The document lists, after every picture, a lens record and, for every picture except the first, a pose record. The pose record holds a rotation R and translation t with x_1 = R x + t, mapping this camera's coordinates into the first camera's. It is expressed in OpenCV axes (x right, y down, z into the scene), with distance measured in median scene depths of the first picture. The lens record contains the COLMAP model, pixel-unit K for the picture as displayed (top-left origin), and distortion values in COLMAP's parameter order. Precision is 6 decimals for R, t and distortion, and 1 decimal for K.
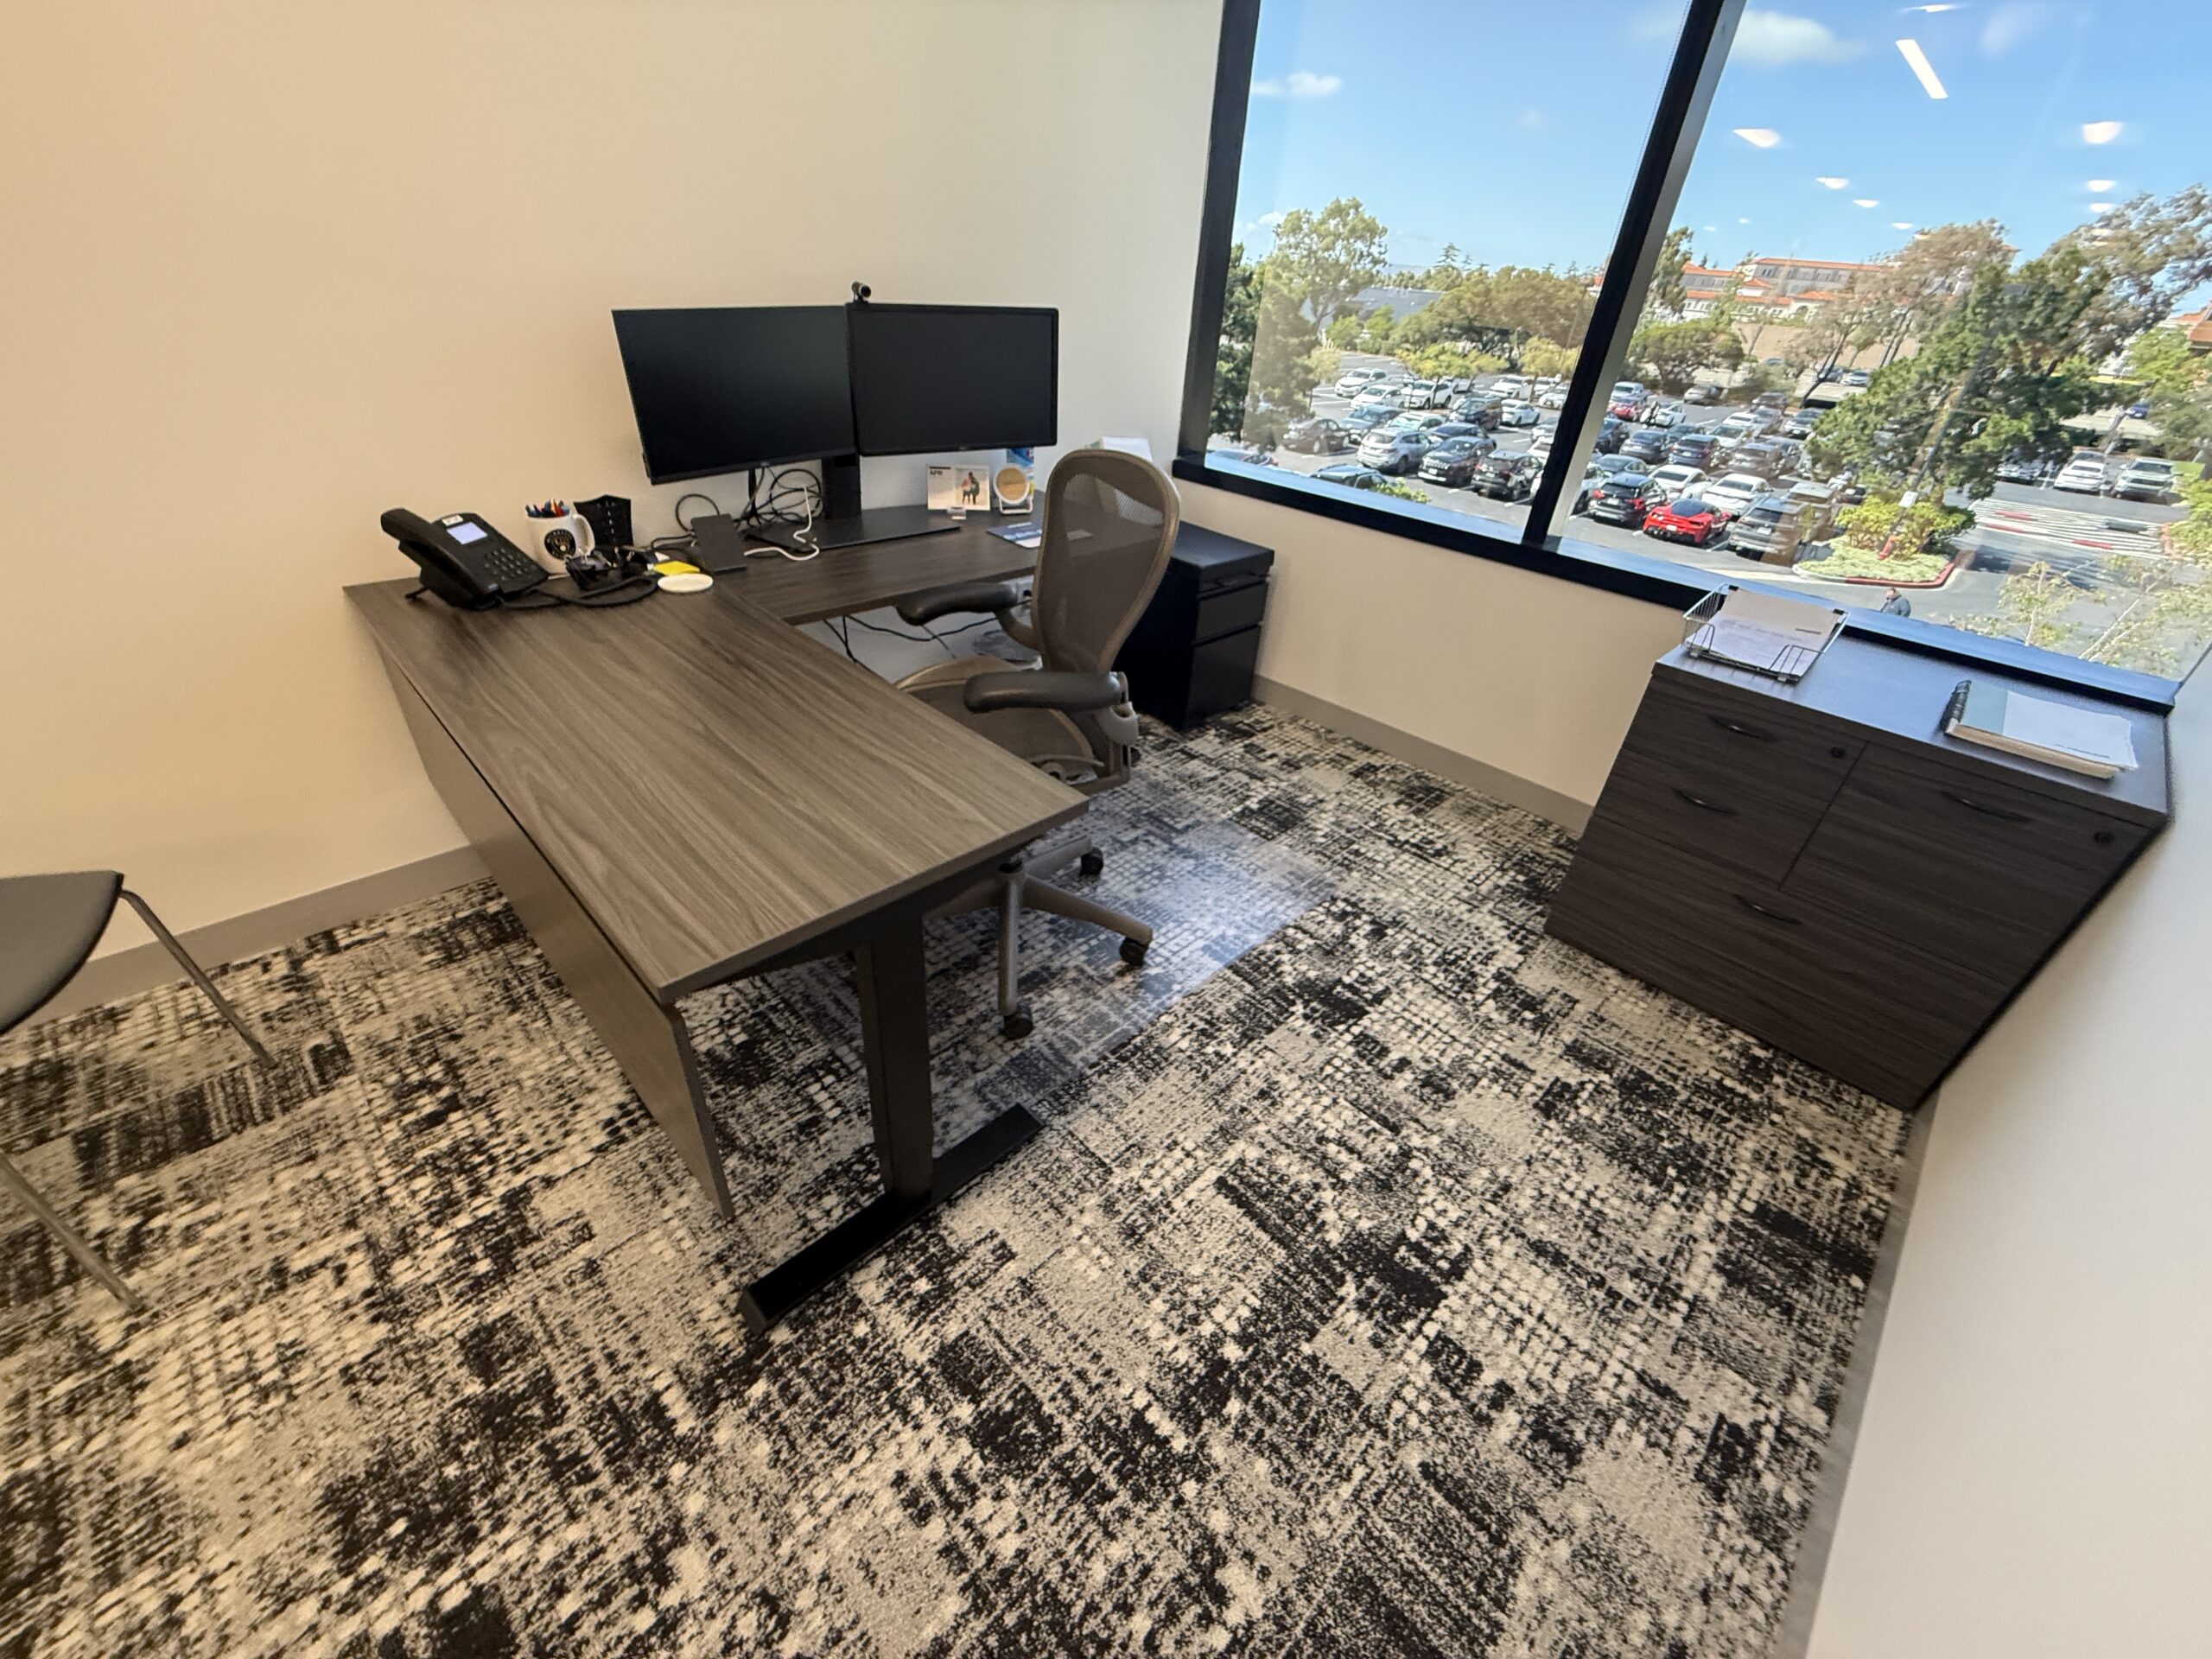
lens RADIAL K [[887.1, 0, 1104.7], [0, 887.1, 831.3], [0, 0, 1]] dist [0.001032, -0.000108]
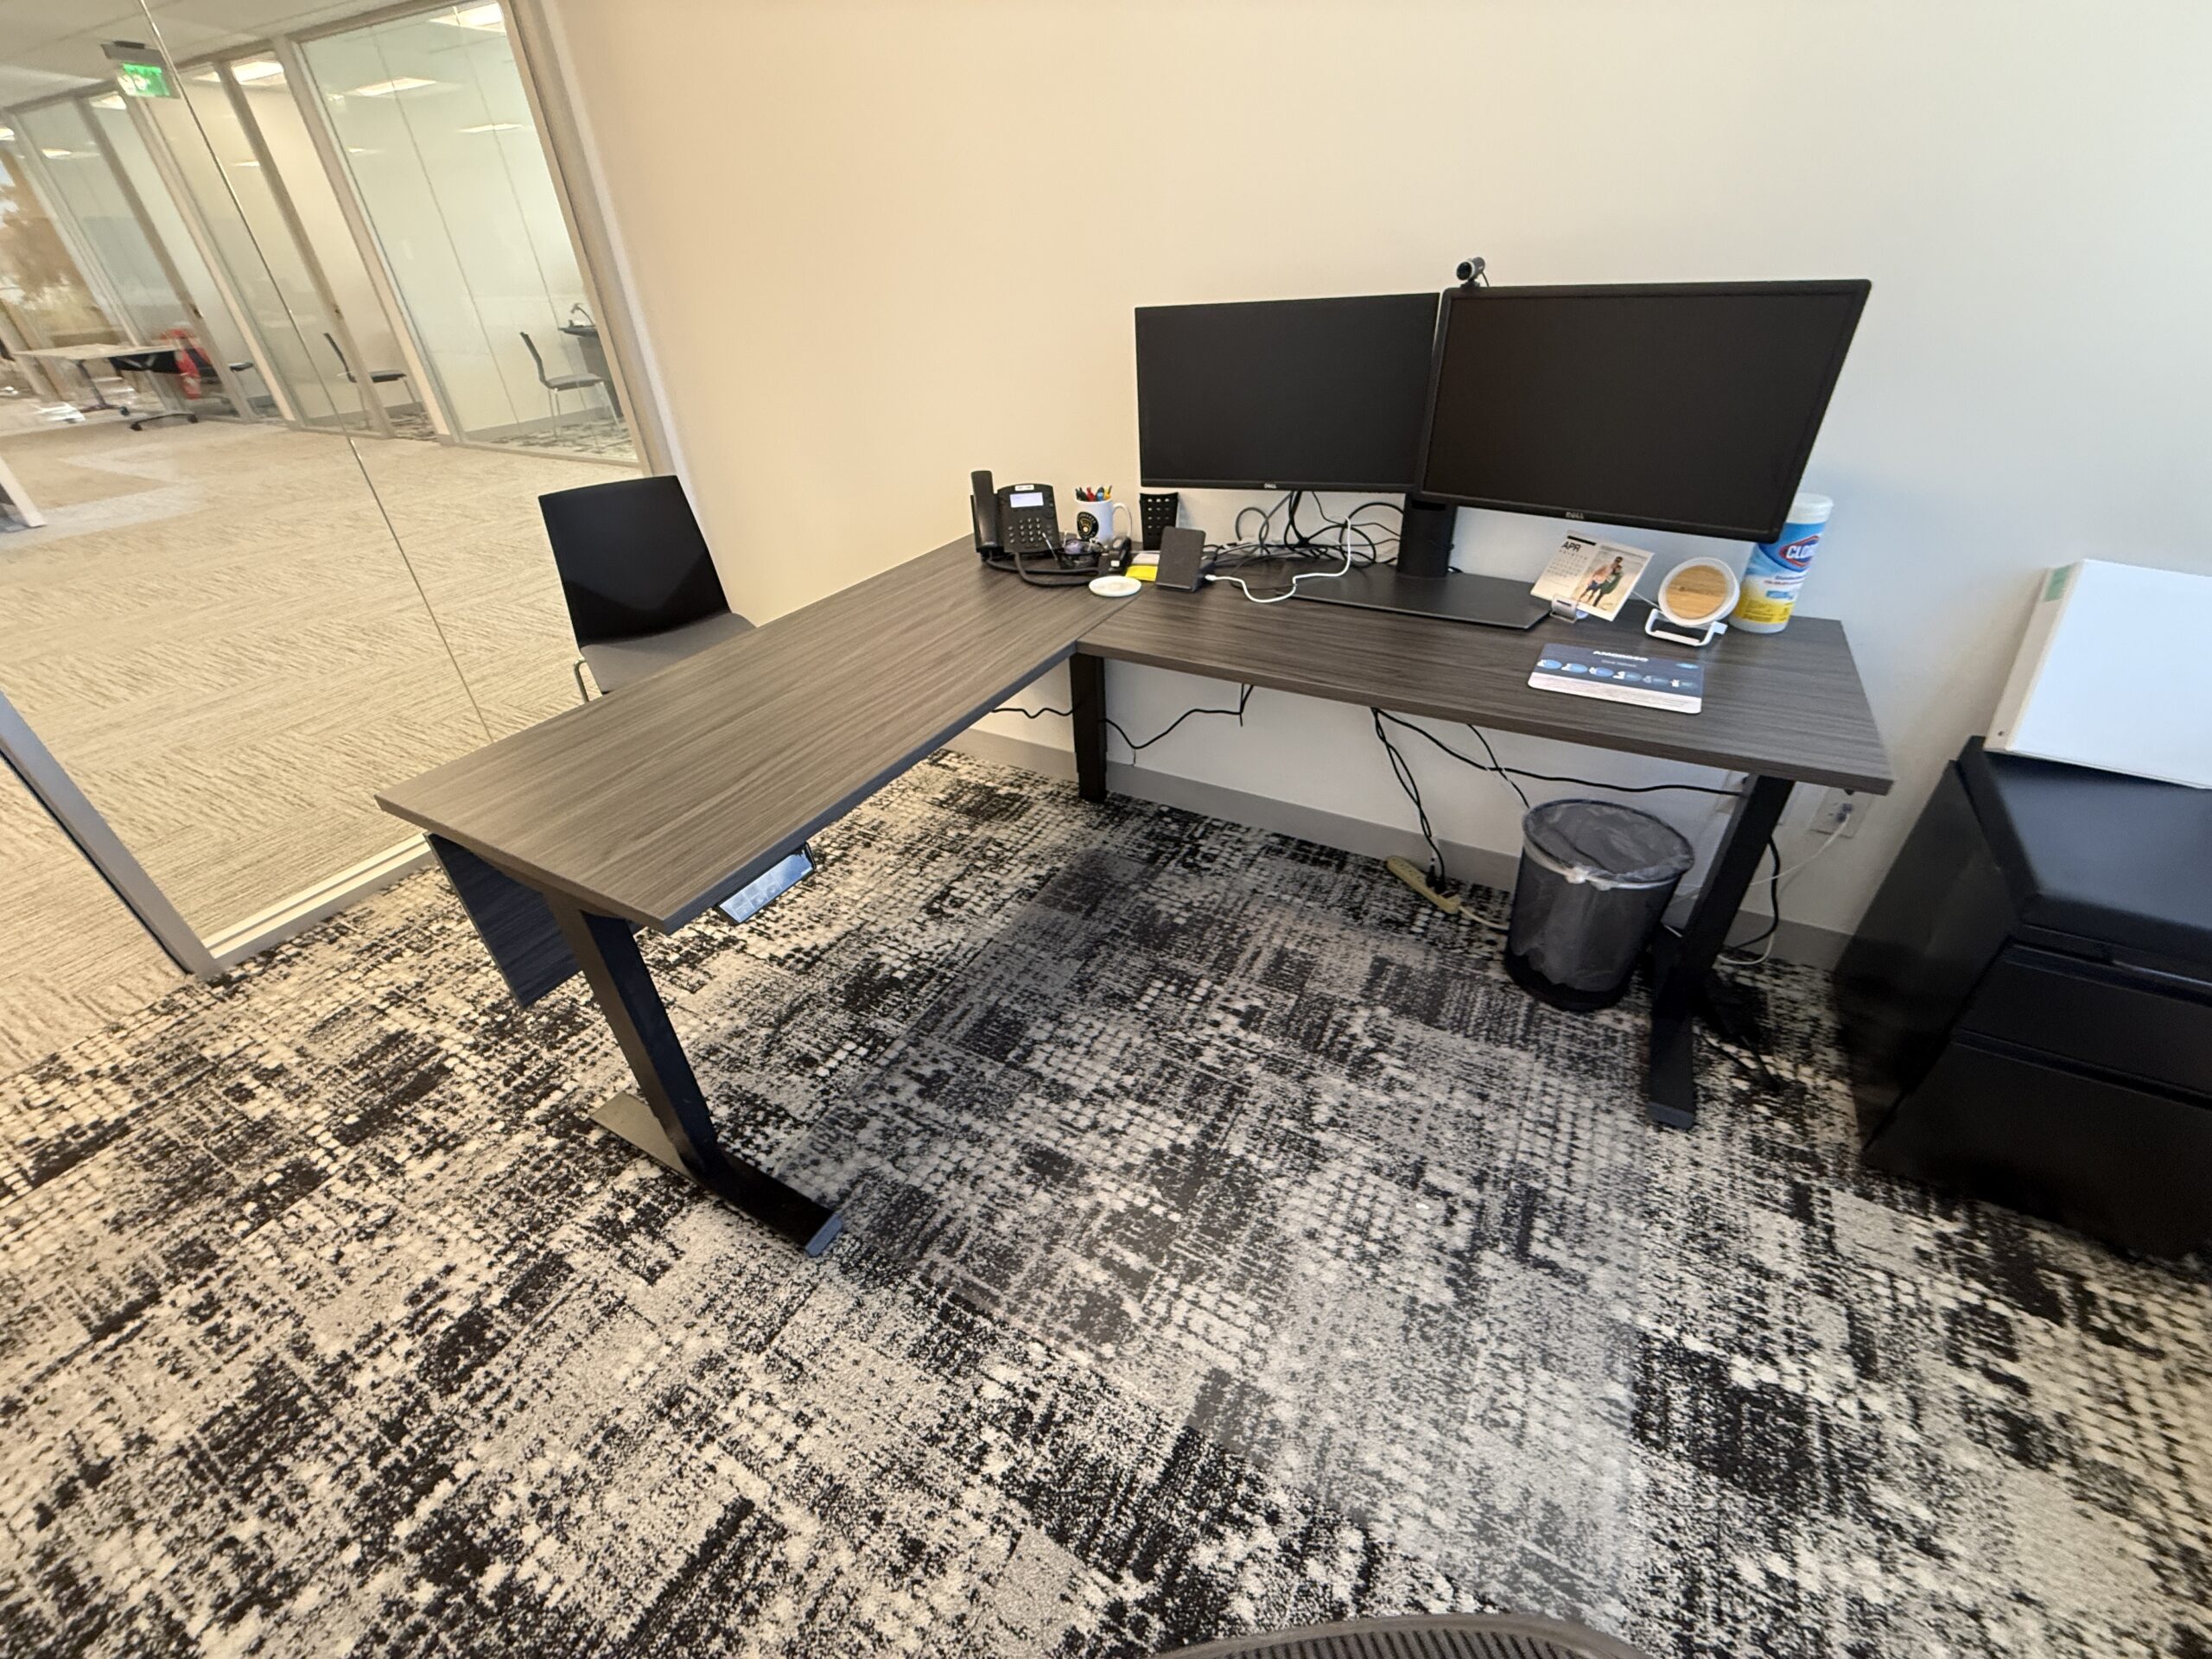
lens RADIAL K [[887.1, 0, 1104.7], [0, 887.1, 831.3], [0, 0, 1]] dist [0.001032, -0.000108]
pose [[0.278198, 0.468557, -0.838487, 0.617347], [-0.474603, 0.825996, 0.304111, -0.456575], [0.835080, 0.313345, 0.452169, 0.828498]]
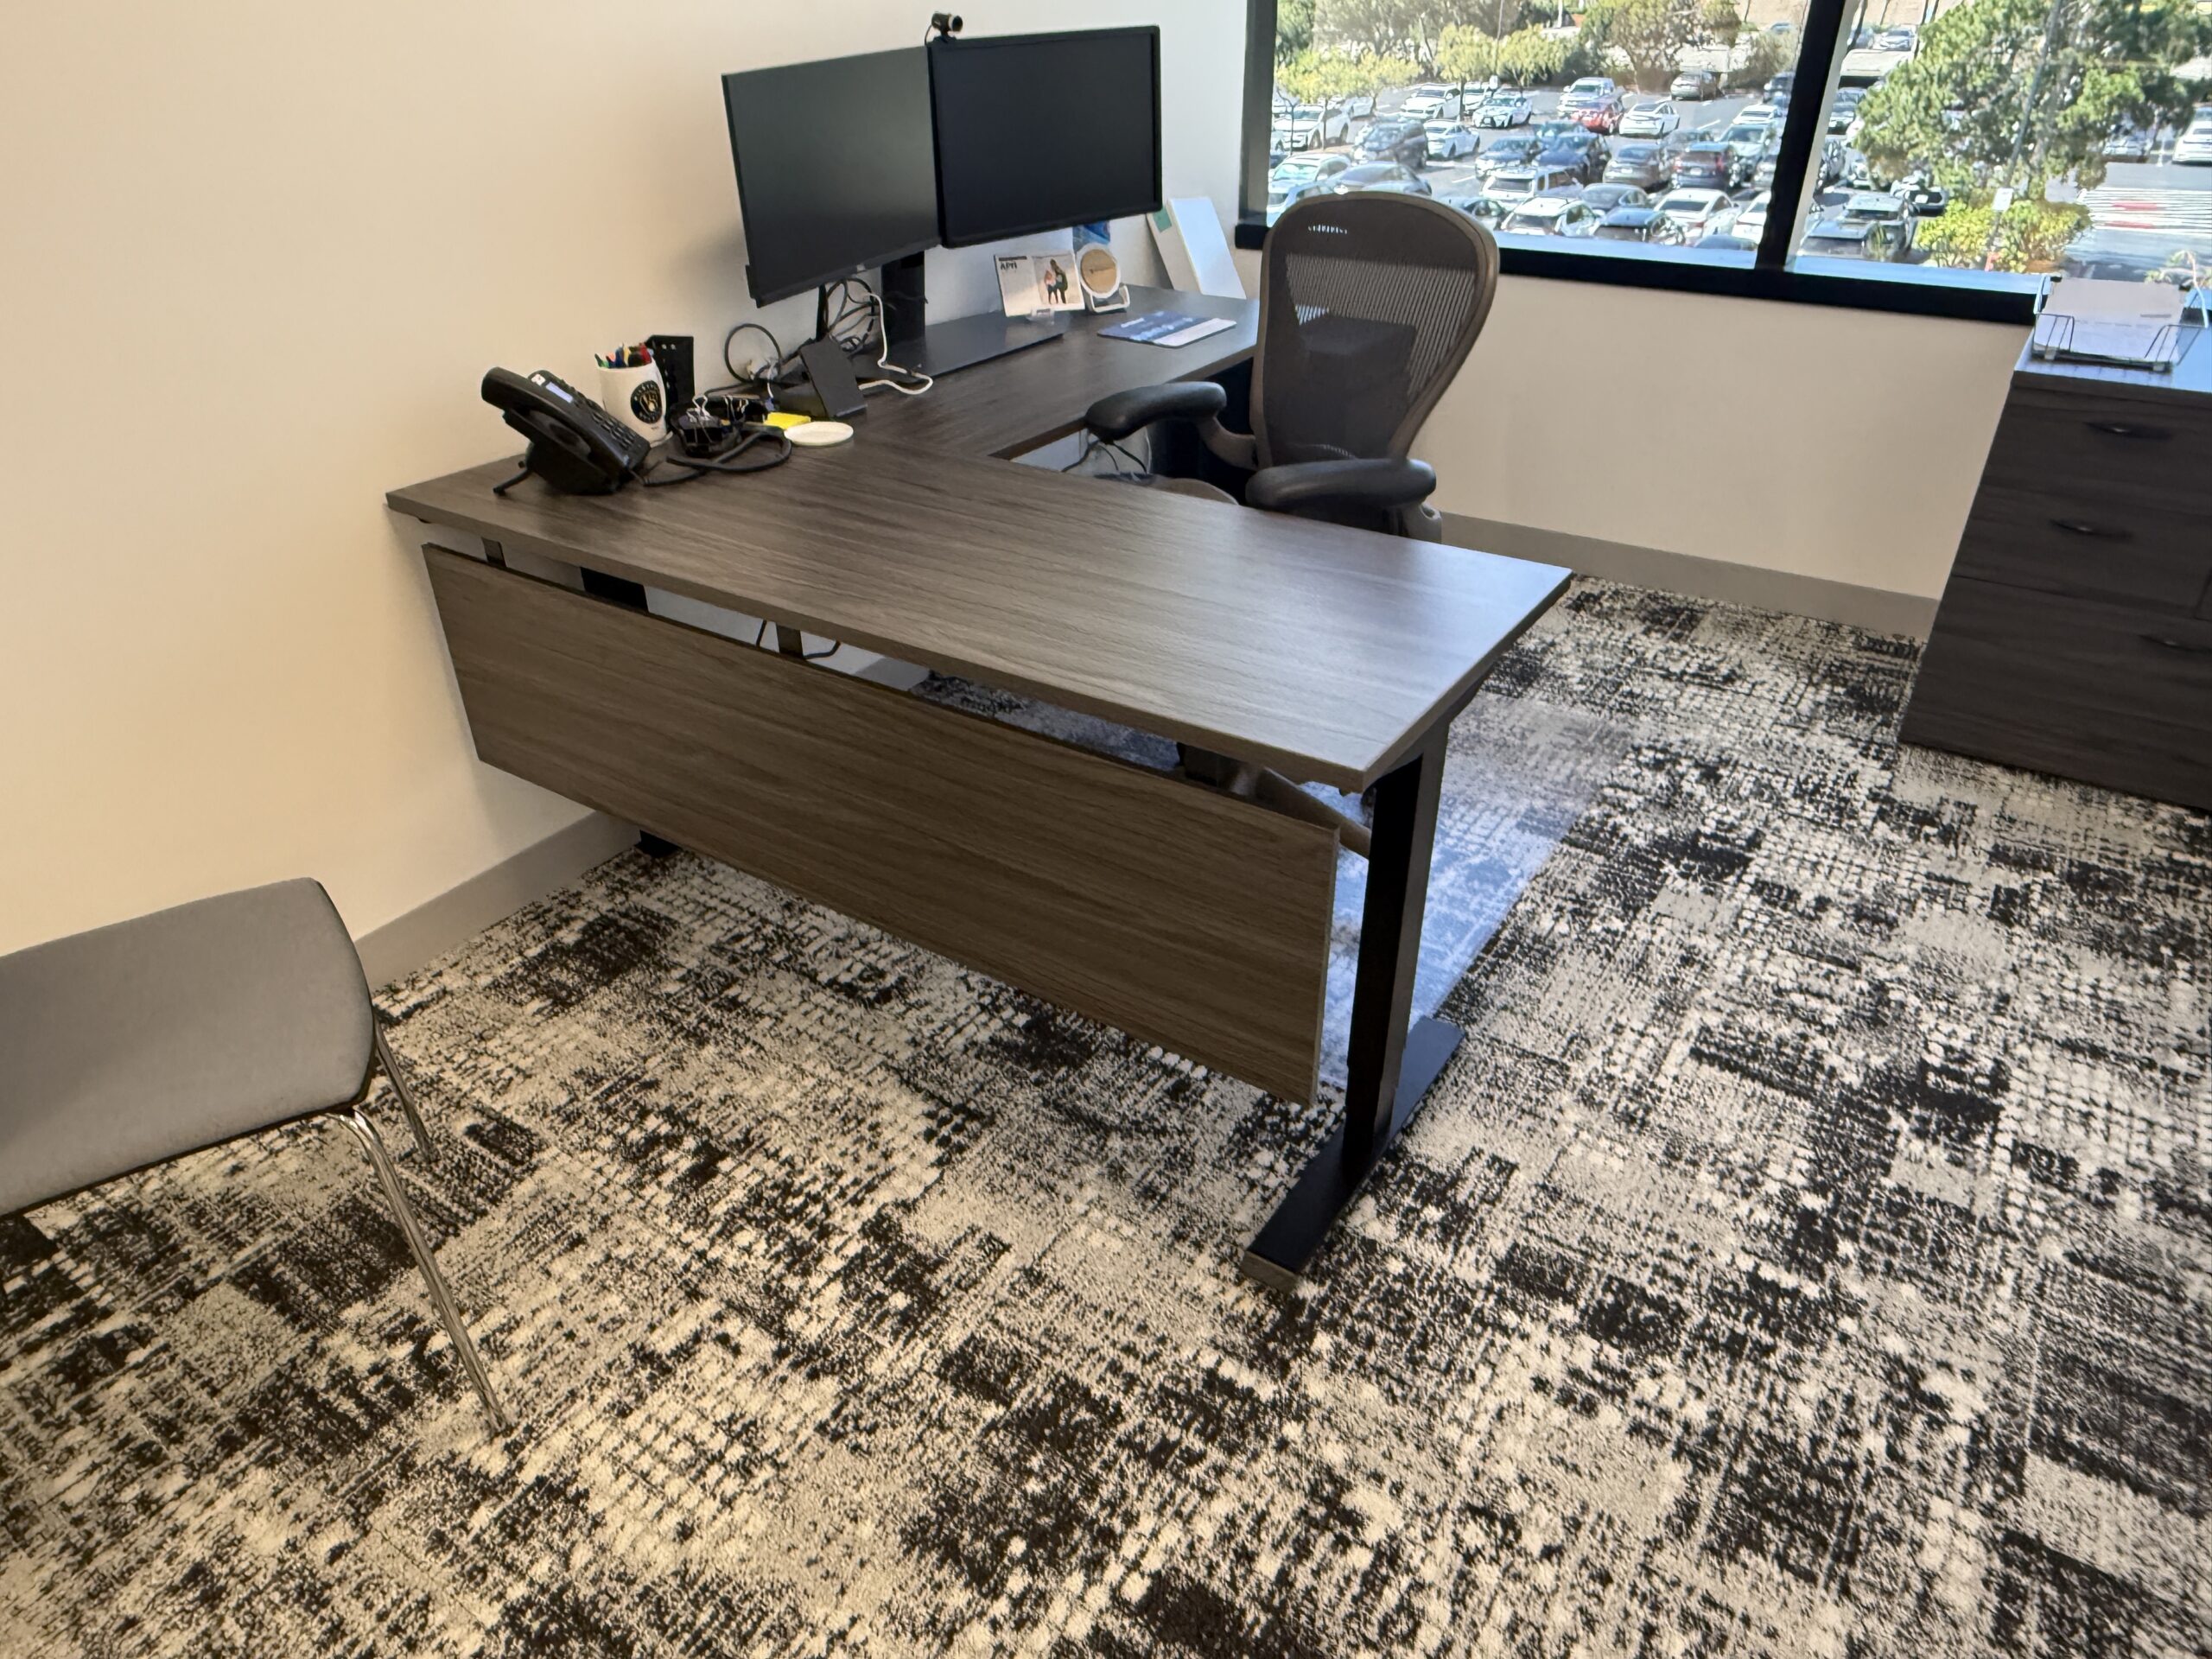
lens RADIAL K [[1412.9, 0, 1107.0], [0, 1412.9, 834.0], [0, 0, 1]] dist [0.000777, 0.001535]
pose [[0.976035, -0.171200, 0.134339, -0.593263], [0.173304, 0.984860, -0.004037, 0.121474], [-0.131614, 0.027221, 0.990927, -0.240176]]
